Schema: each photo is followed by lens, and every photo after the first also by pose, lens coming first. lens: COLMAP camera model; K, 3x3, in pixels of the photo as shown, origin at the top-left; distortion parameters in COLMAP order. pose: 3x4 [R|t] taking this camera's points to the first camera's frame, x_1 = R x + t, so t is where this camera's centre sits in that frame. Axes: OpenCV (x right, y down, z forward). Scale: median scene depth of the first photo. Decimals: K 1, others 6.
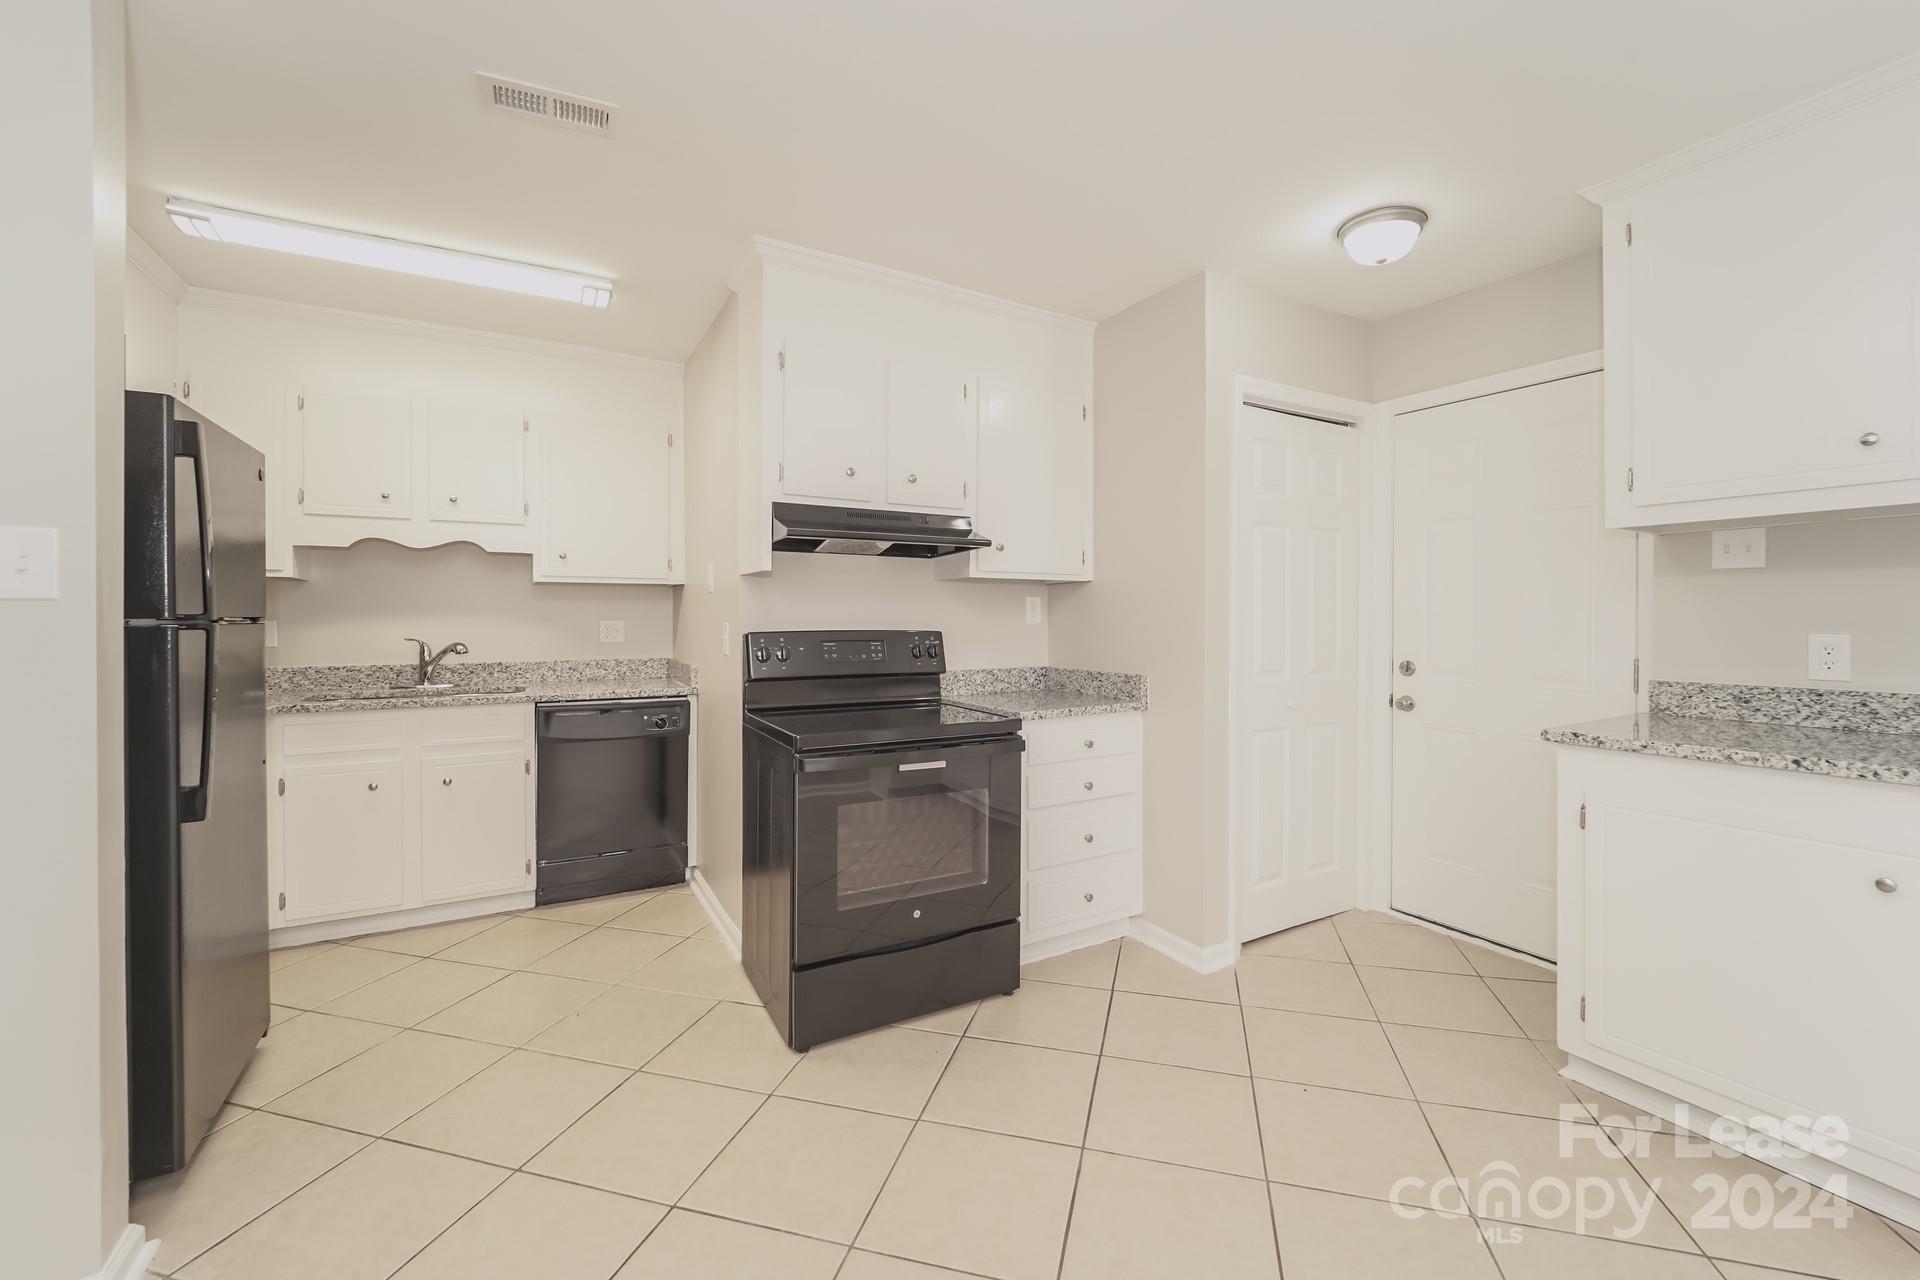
lens RADIAL K [[786.4, 0, 973.9], [0, 786.4, 624.9], [0, 0, 1]] dist [-0.008486, -0.001205]
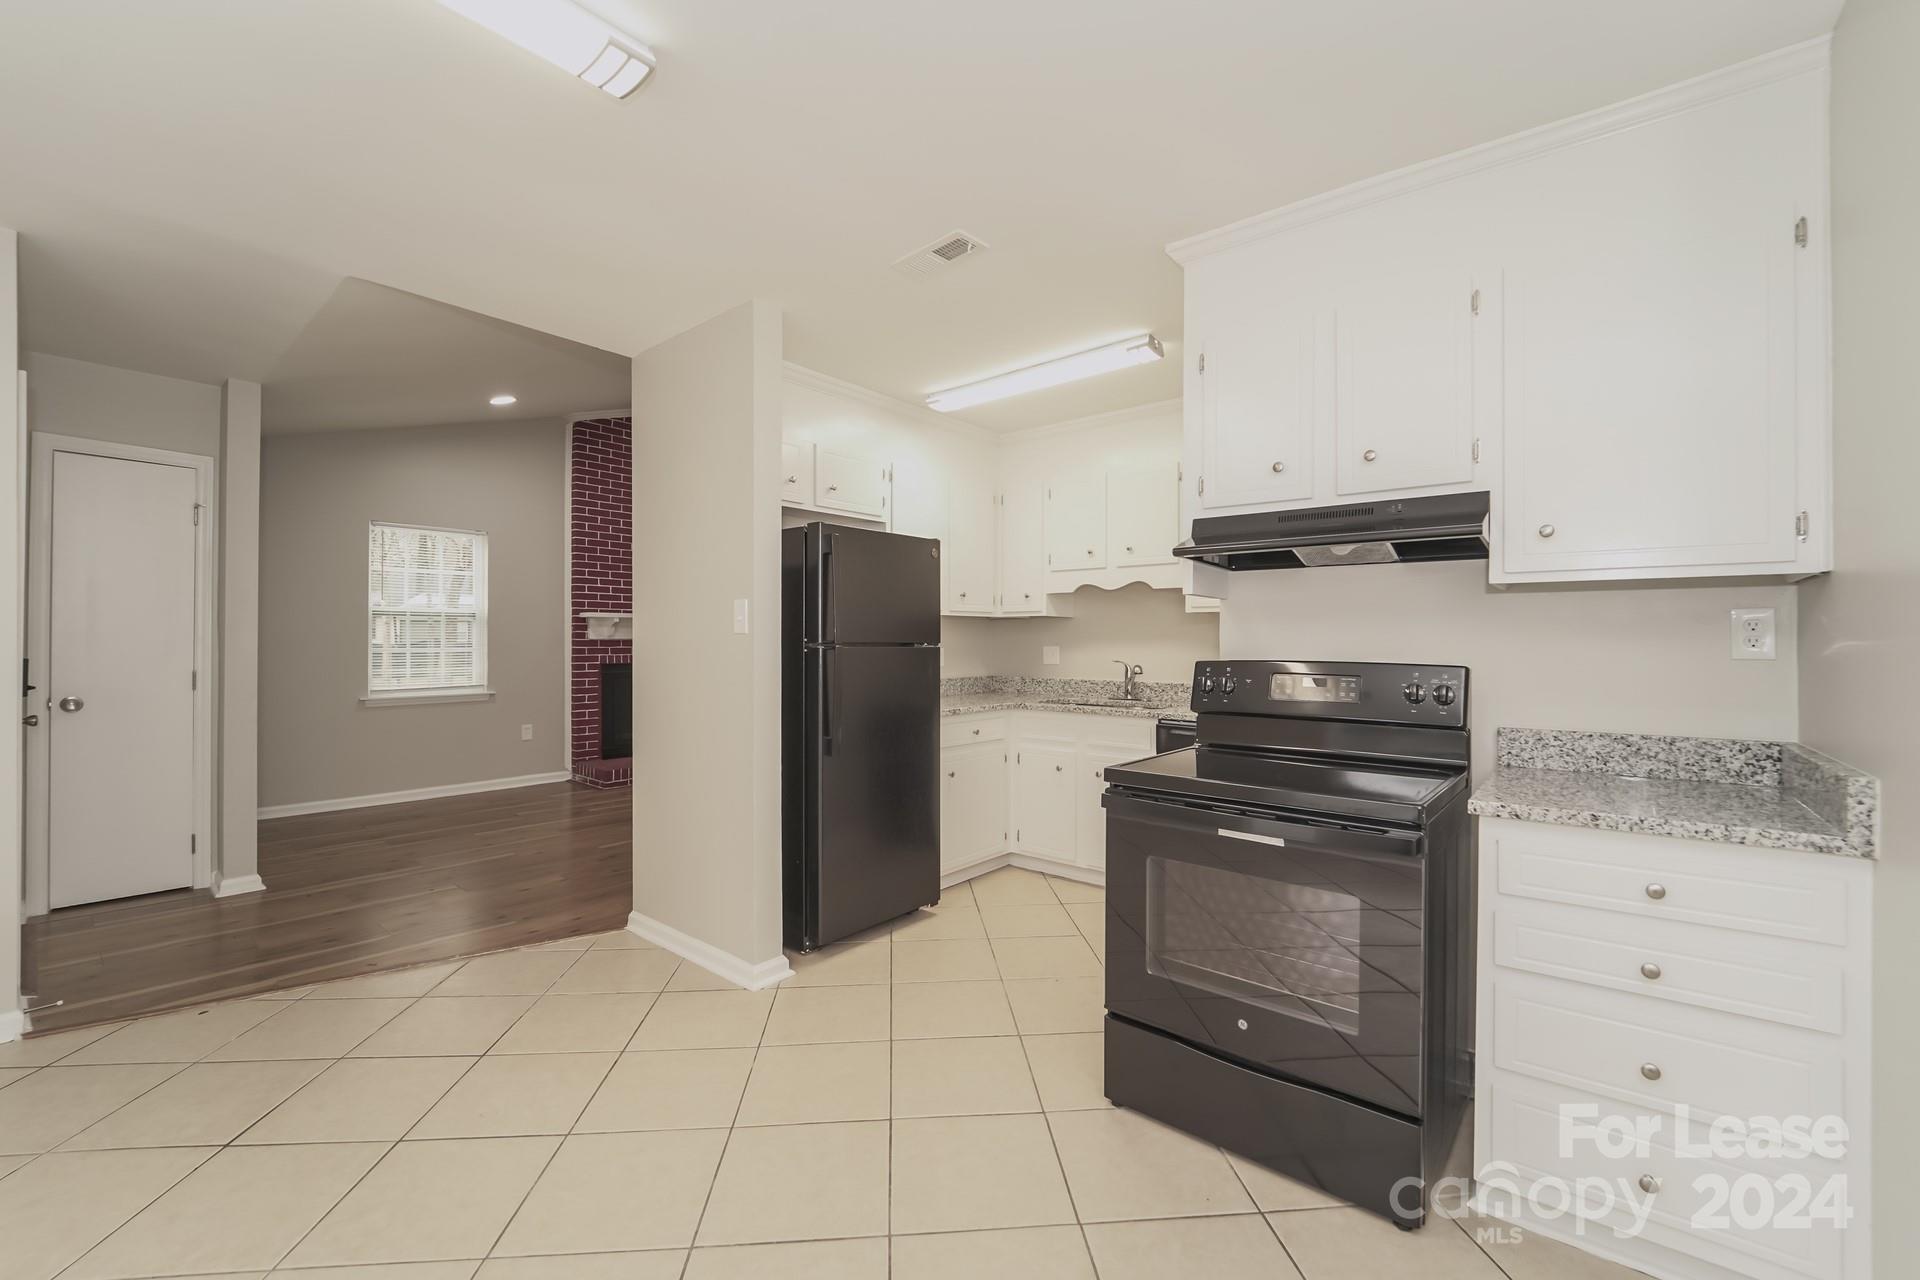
lens RADIAL K [[786.4, 0, 958.6], [0, 786.4, 645.2], [0, 0, 1]] dist [-0.008486, -0.001205]
pose [[0.326026, 0.003209, -0.945355, 0.447457], [-0.012674, 0.999919, -0.000977, -0.003518], [0.945276, 0.012300, 0.326040, 0.372028]]
